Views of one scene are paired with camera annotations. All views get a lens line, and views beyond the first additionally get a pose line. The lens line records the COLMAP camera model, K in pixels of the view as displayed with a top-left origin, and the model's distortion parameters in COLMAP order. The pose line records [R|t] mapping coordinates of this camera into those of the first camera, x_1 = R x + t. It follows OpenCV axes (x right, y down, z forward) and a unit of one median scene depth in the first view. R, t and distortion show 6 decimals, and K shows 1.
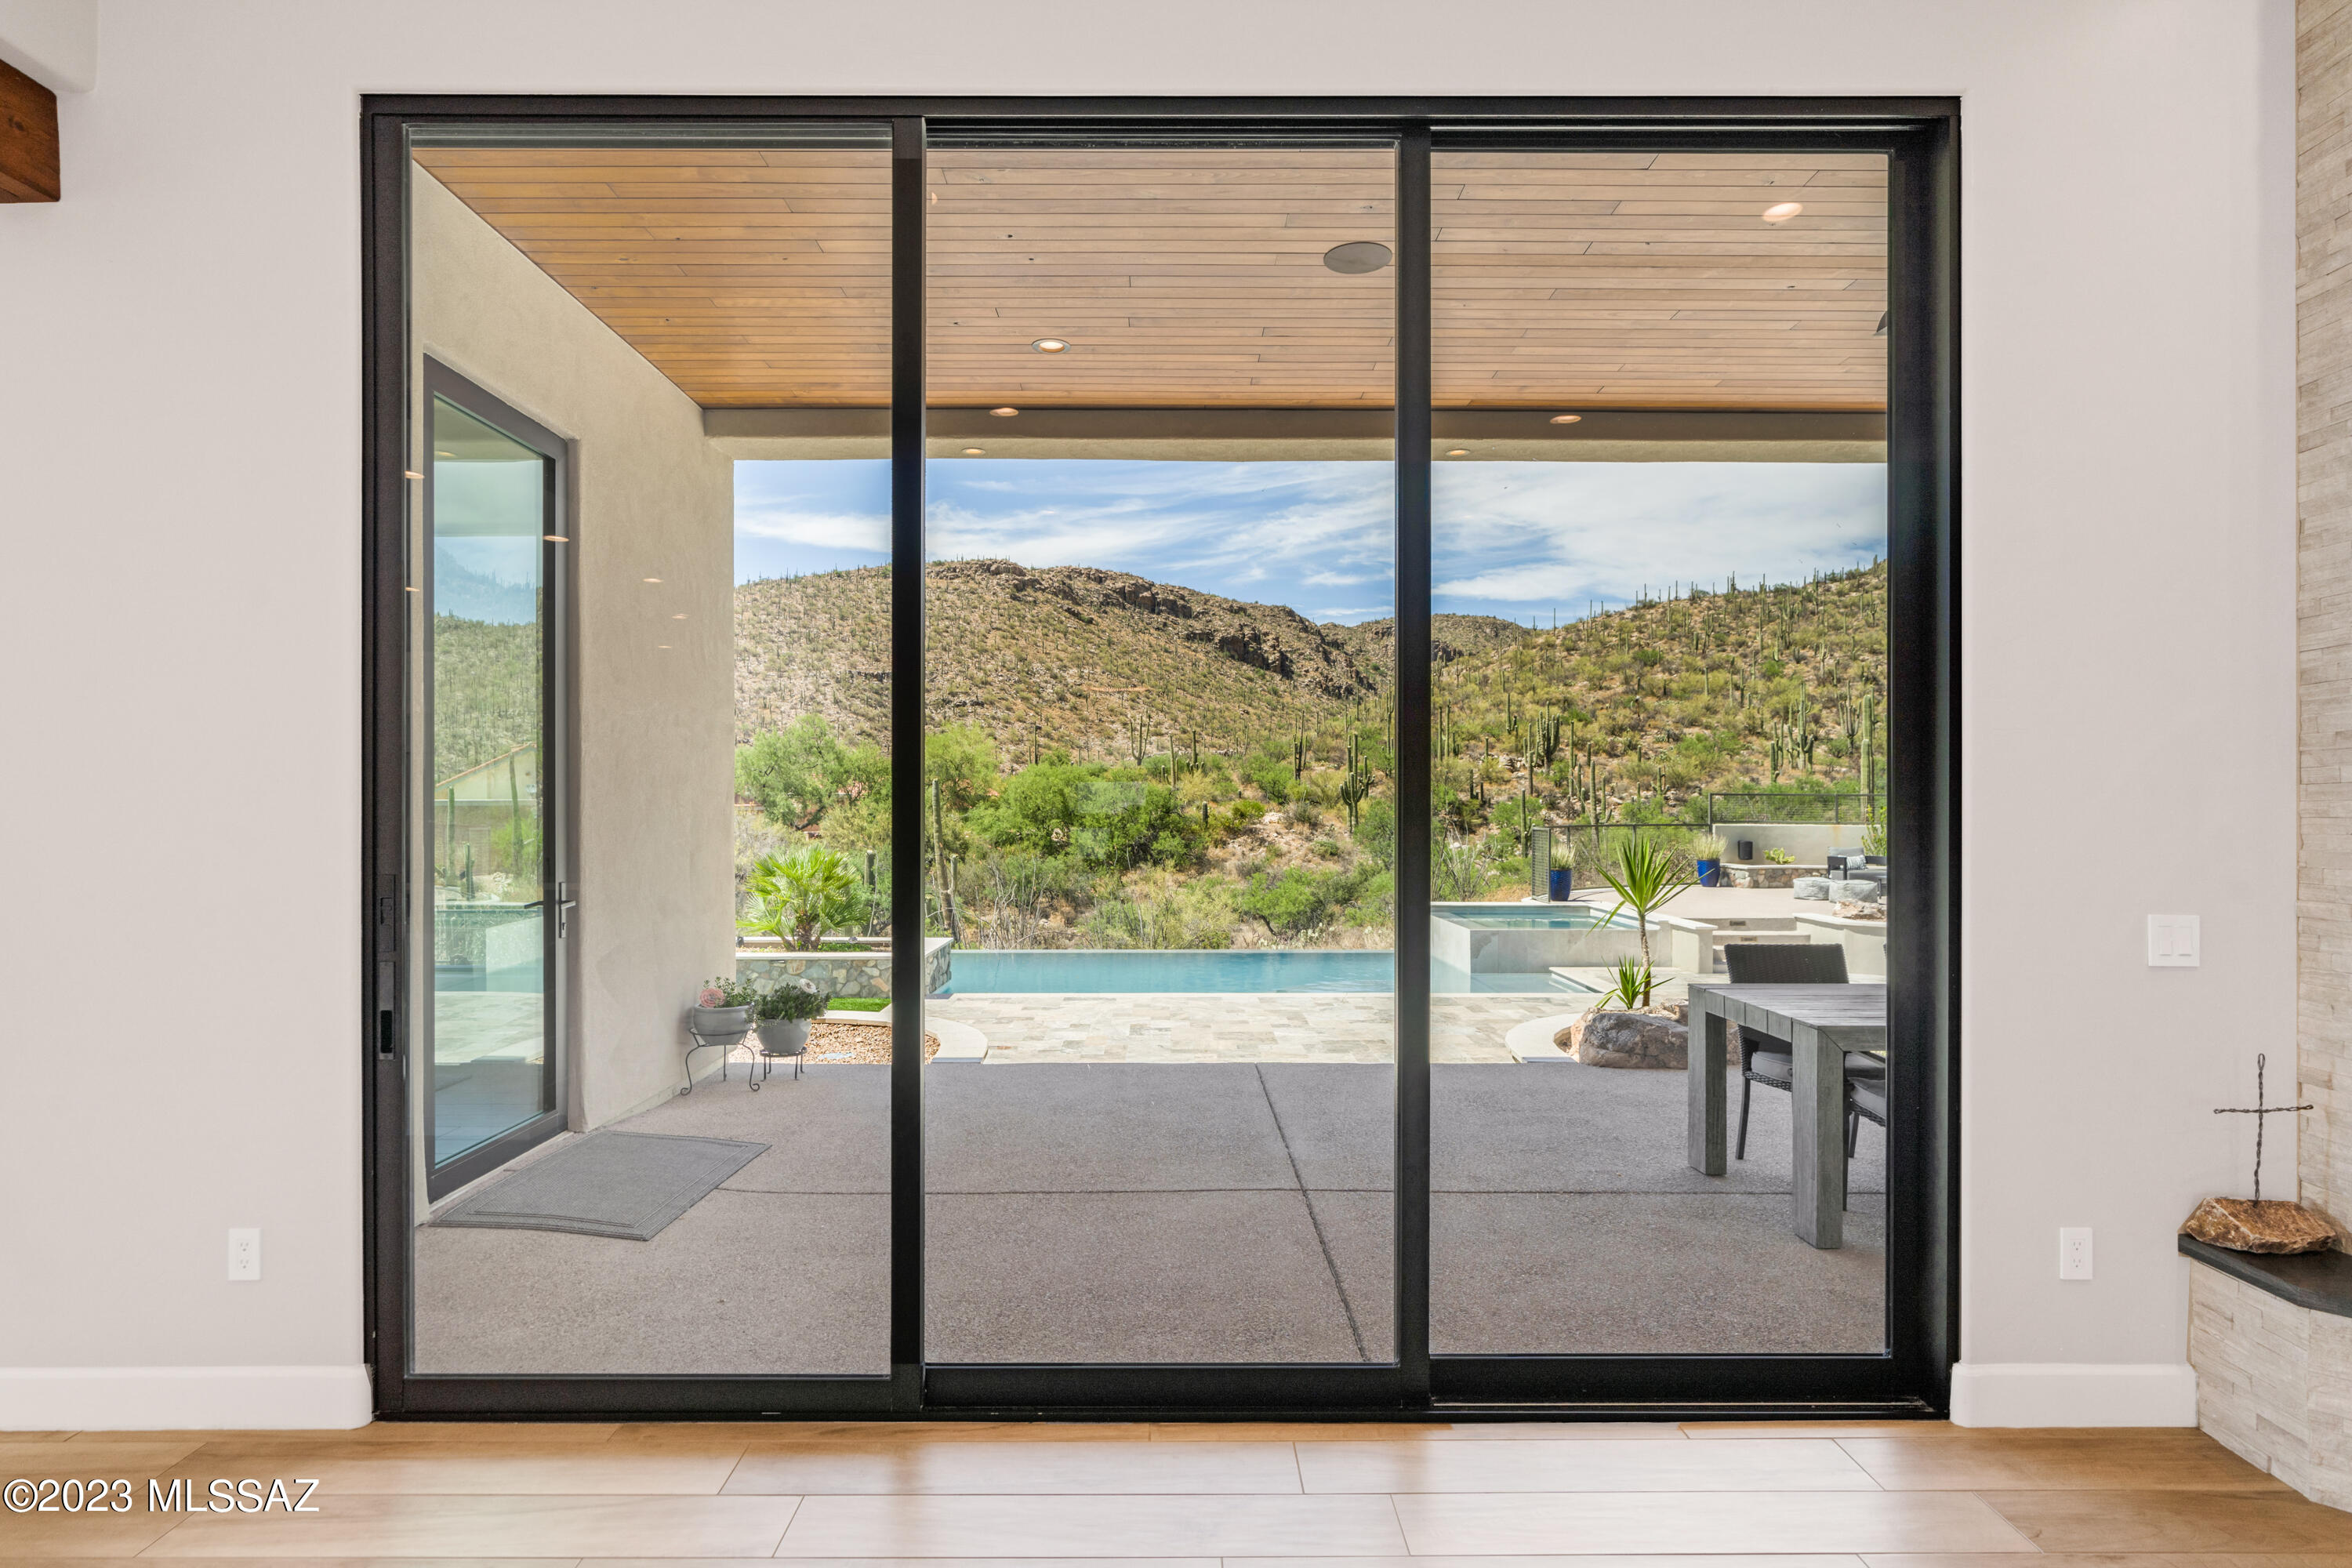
lens RADIAL K [[1197.4, 0, 1164.9], [0, 1197.4, 799.8], [0, 0, 1]] dist [-0.006610, 0.001878]
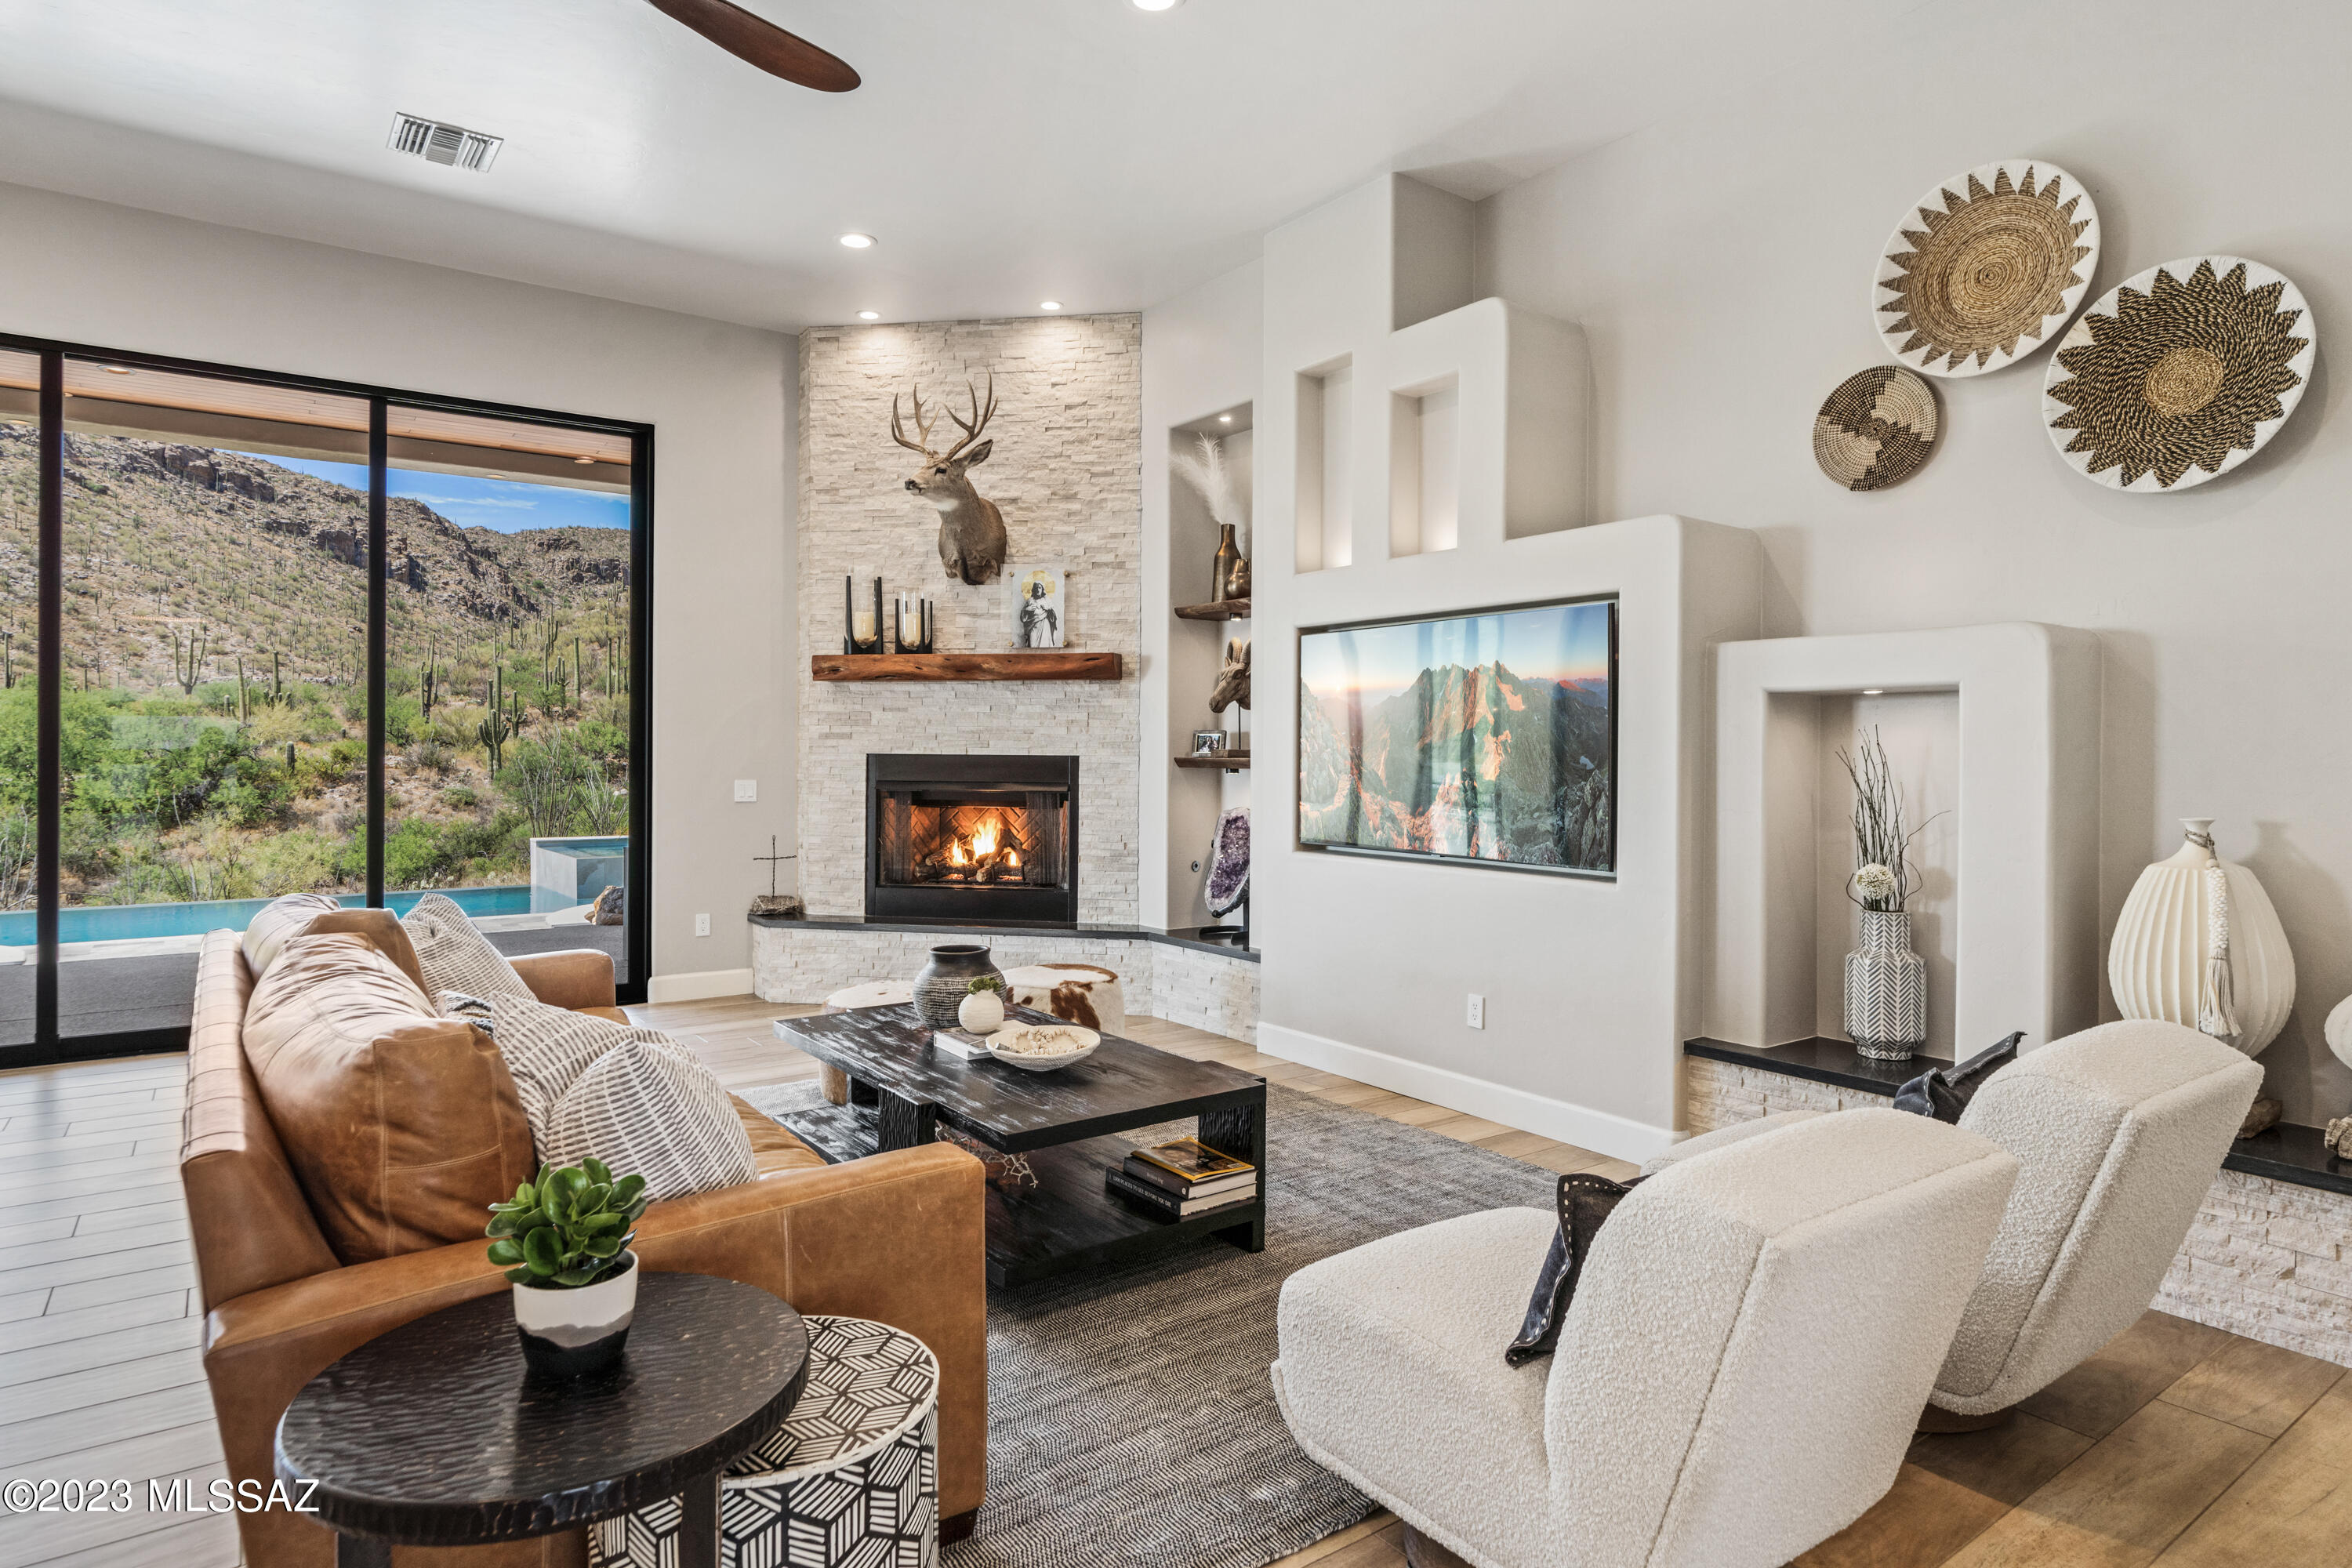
lens RADIAL K [[1290.1, 0, 1169.9], [0, 1290.1, 742.5], [0, 0, 1]] dist [0.009801, -0.006199]
pose [[0.809246, 0.005315, 0.587446, 0.000446], [-0.005178, 0.999985, -0.001914, 0.000745], [-0.587447, -0.001493, 0.809261, -0.057707]]
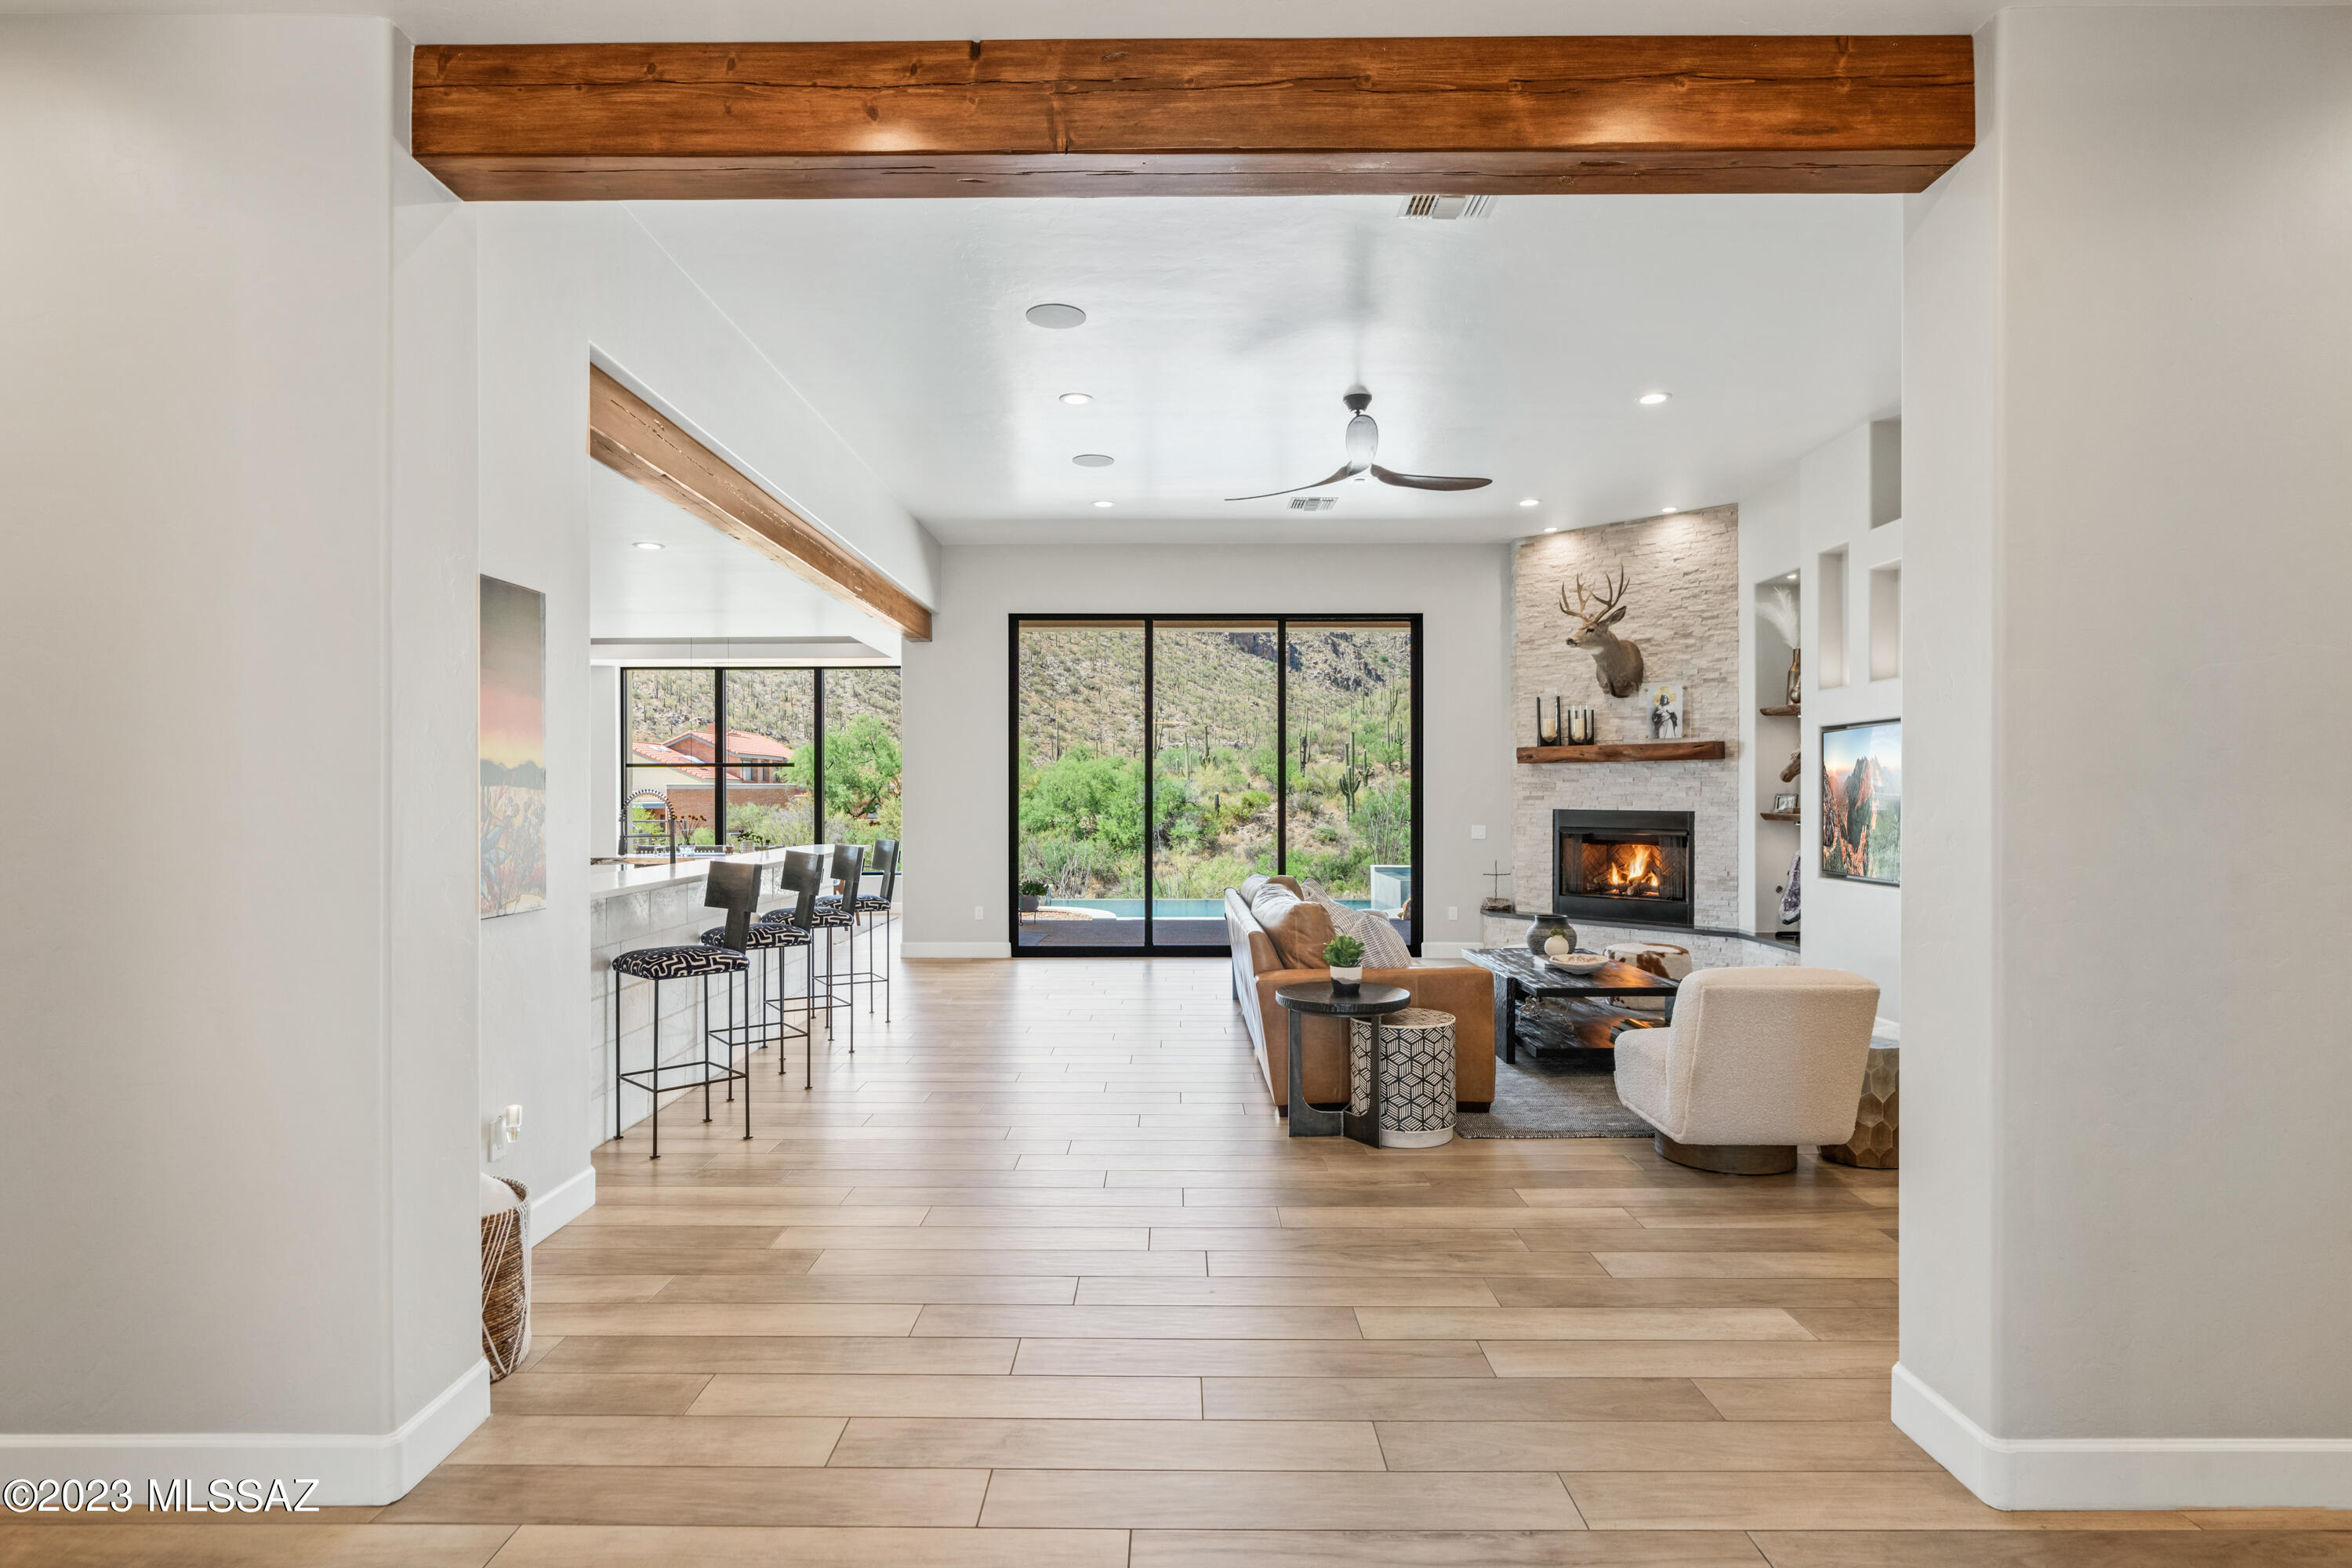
lens RADIAL K [[1197.4, 0, 1159.0], [0, 1197.4, 795.6], [0, 0, 1]] dist [-0.006610, 0.001878]
pose [[0.999911, -0.000360, -0.013363, -0.004874], [0.000422, 0.999989, 0.004644, -0.000689], [0.013361, -0.004649, 0.999900, -0.104340]]
